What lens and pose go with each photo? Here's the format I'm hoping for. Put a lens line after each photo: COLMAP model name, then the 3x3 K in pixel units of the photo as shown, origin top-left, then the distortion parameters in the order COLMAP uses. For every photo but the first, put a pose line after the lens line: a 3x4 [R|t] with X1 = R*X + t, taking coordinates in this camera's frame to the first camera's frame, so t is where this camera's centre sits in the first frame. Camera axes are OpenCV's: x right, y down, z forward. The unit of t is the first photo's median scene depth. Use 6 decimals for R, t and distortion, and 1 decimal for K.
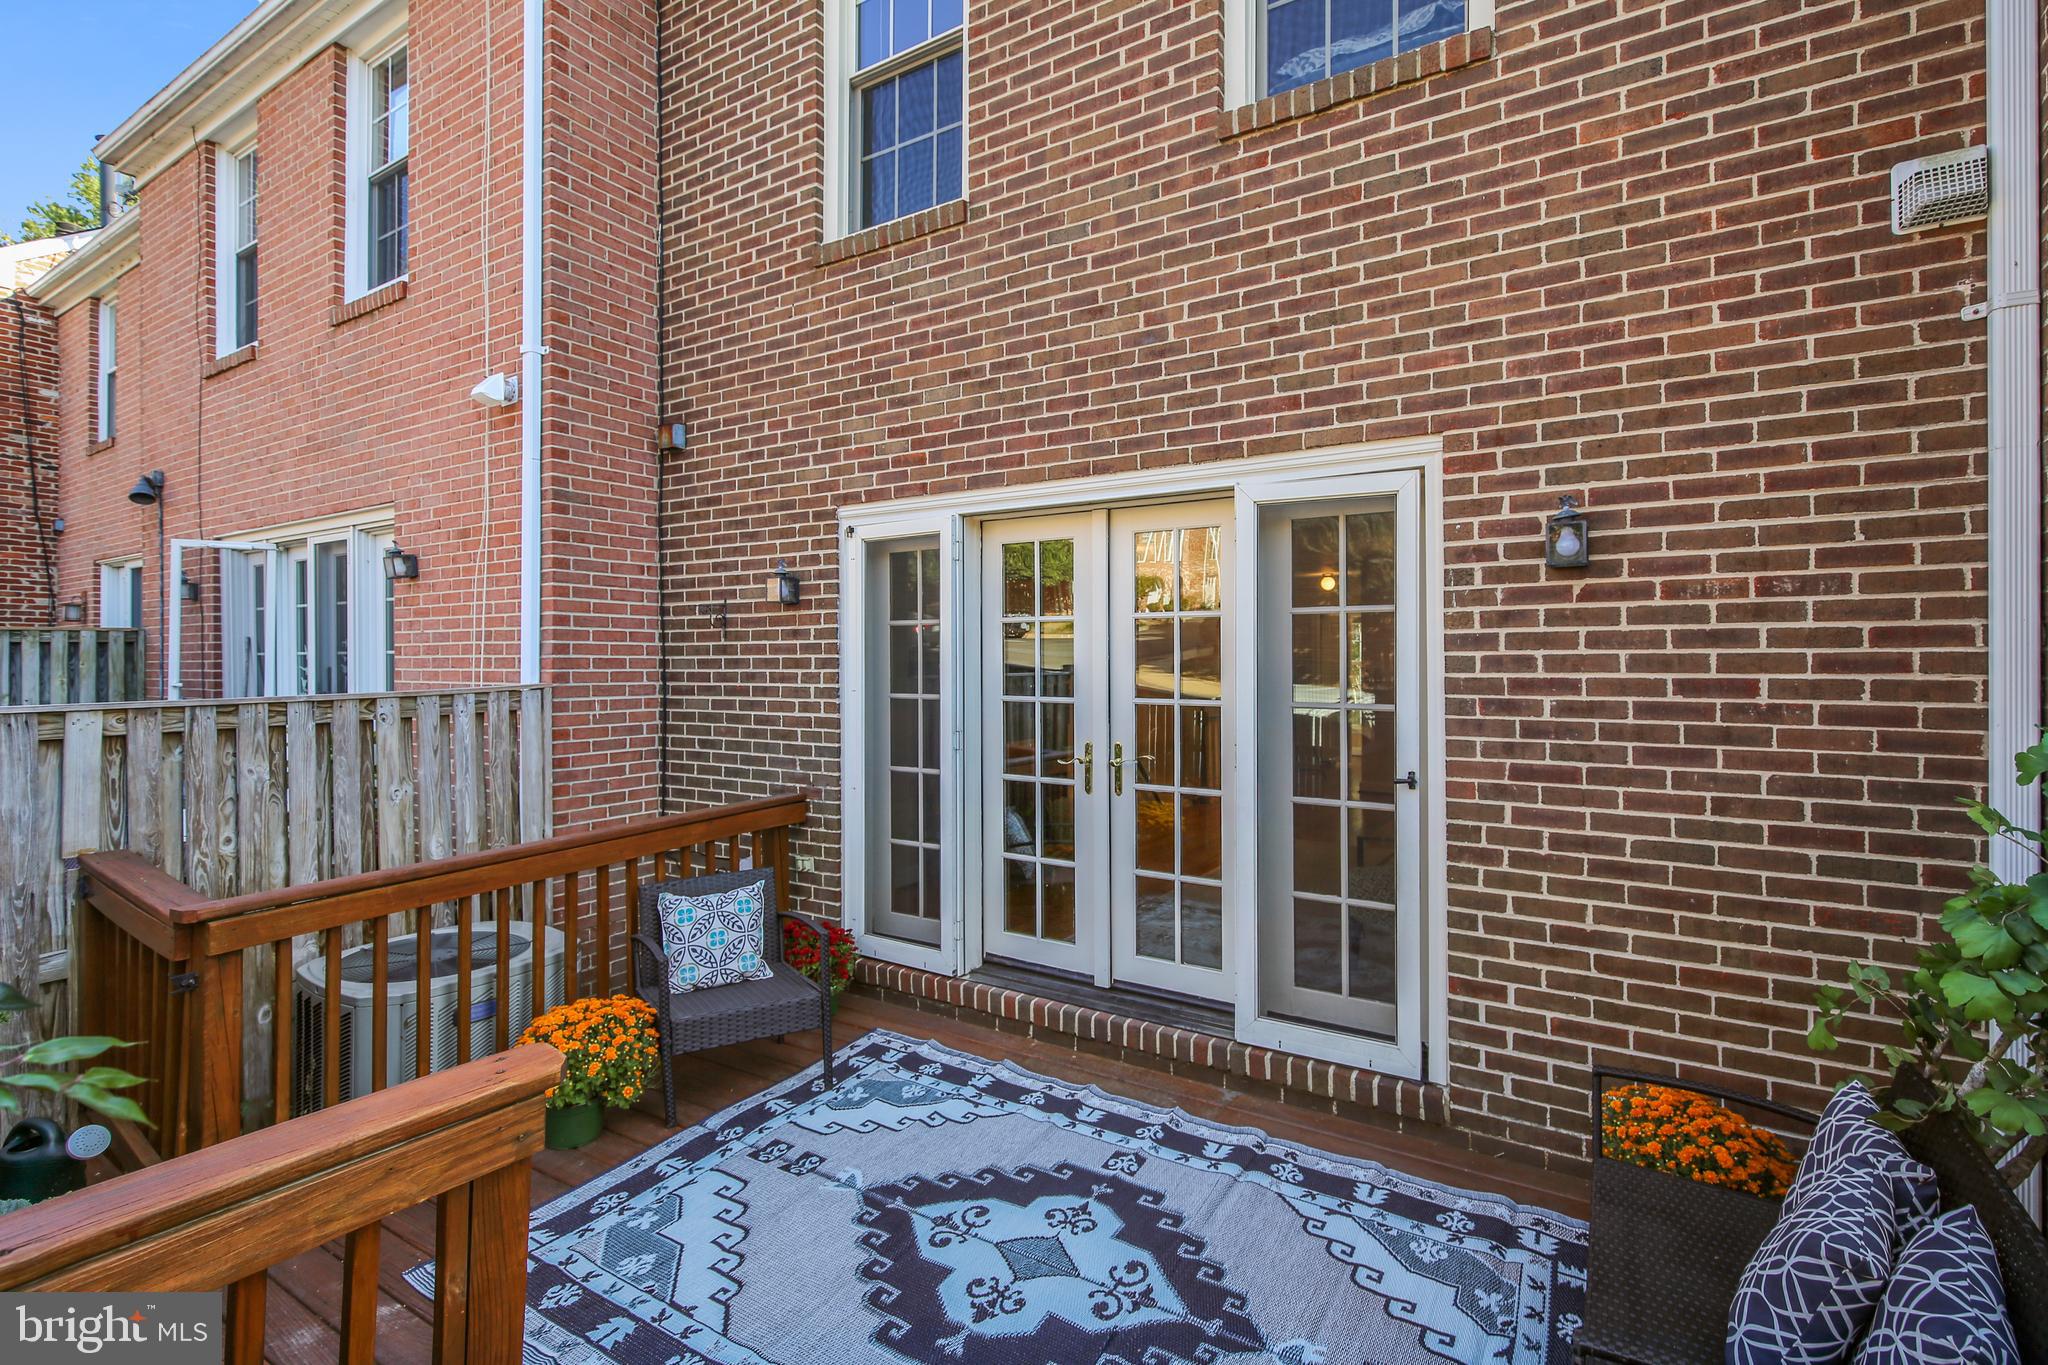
lens RADIAL K [[937.8, 0, 1053.0], [0, 937.8, 655.1], [0, 0, 1]] dist [0.015221, -0.006777]
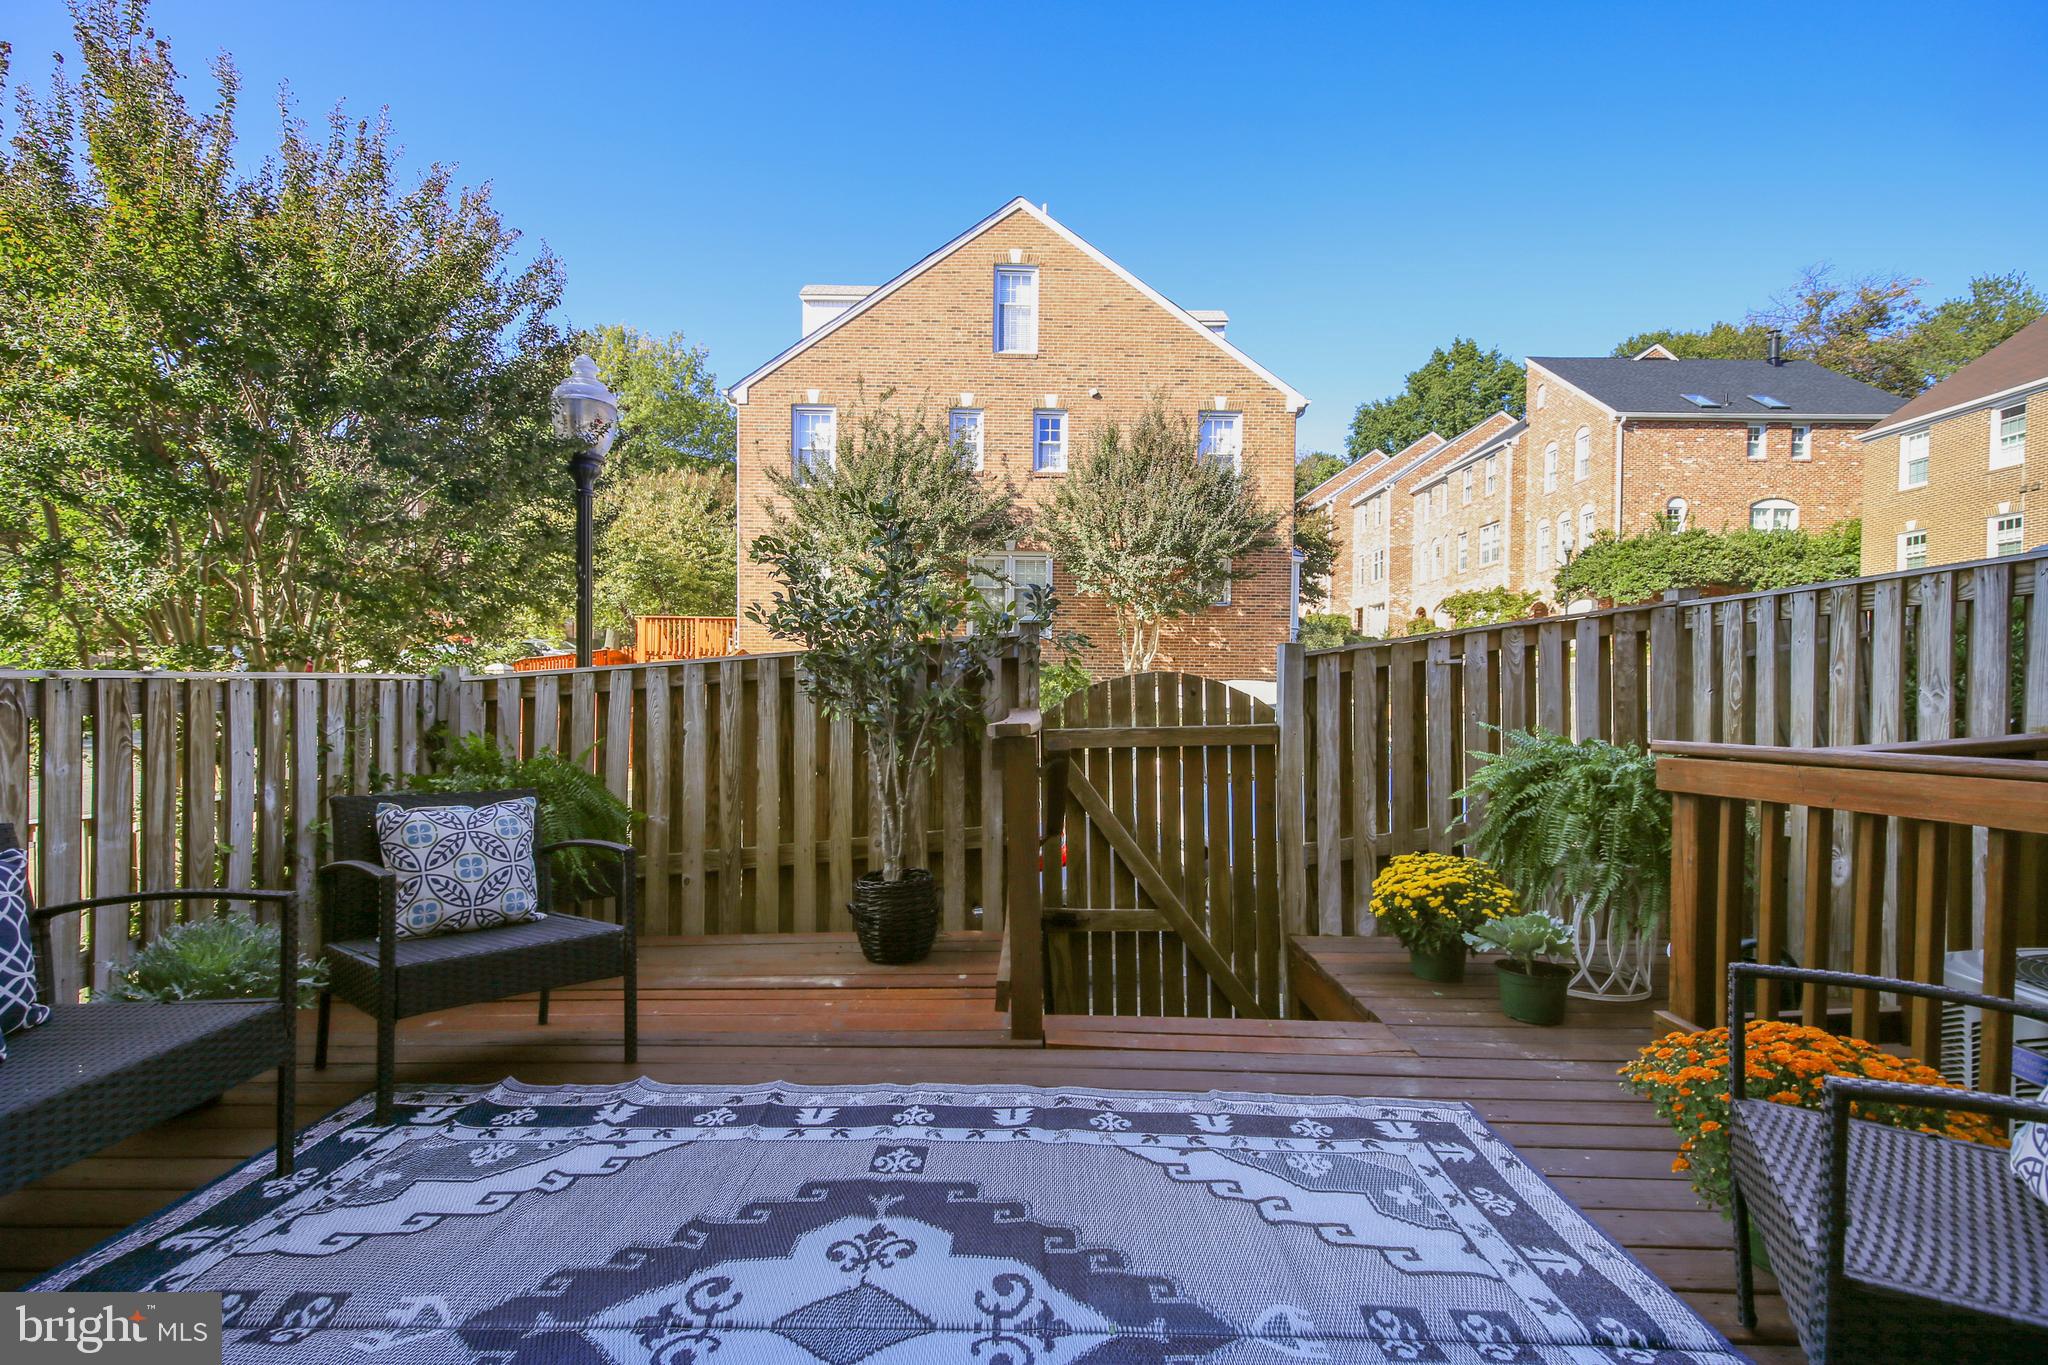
lens RADIAL K [[937.8, 0, 1058.1], [0, 937.8, 706.5], [0, 0, 1]] dist [0.015221, -0.006777]
pose [[-0.837062, -0.001687, -0.547105, 0.136283], [-0.007398, 0.999939, 0.008235, 0.173981], [0.547058, 0.010941, -0.837023, 1.117833]]
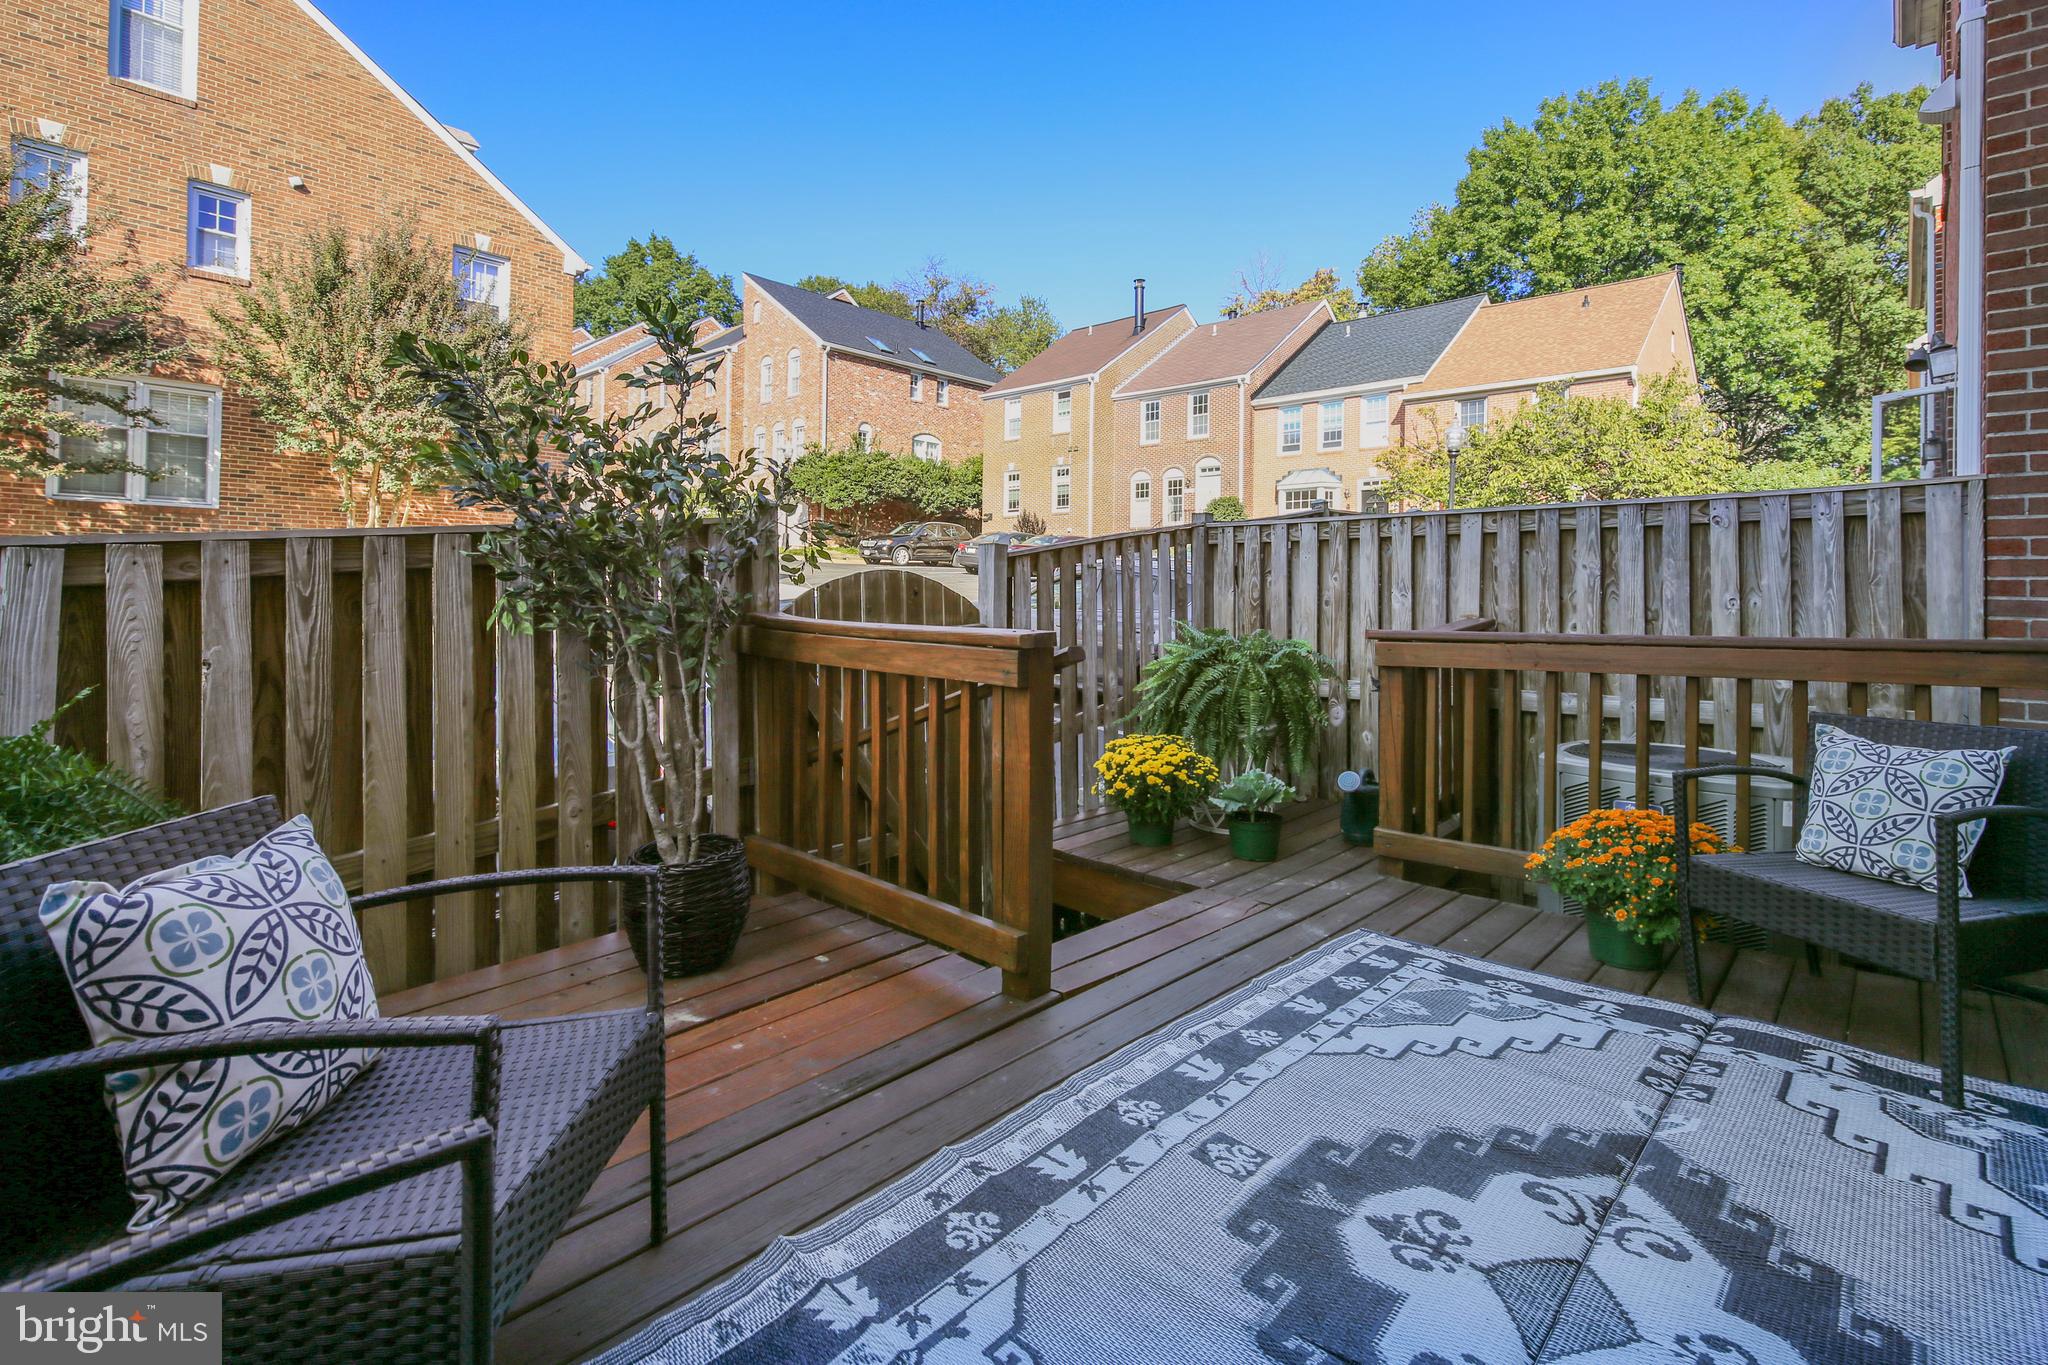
lens RADIAL K [[937.8, 0, 1037.7], [0, 937.8, 589.5], [0, 0, 1]] dist [0.015221, -0.006777]
pose [[-0.178995, -0.008665, -0.983812, 0.399782], [-0.005949, 0.999952, -0.007724, 0.169187], [0.983832, 0.004470, -0.179038, 0.574227]]
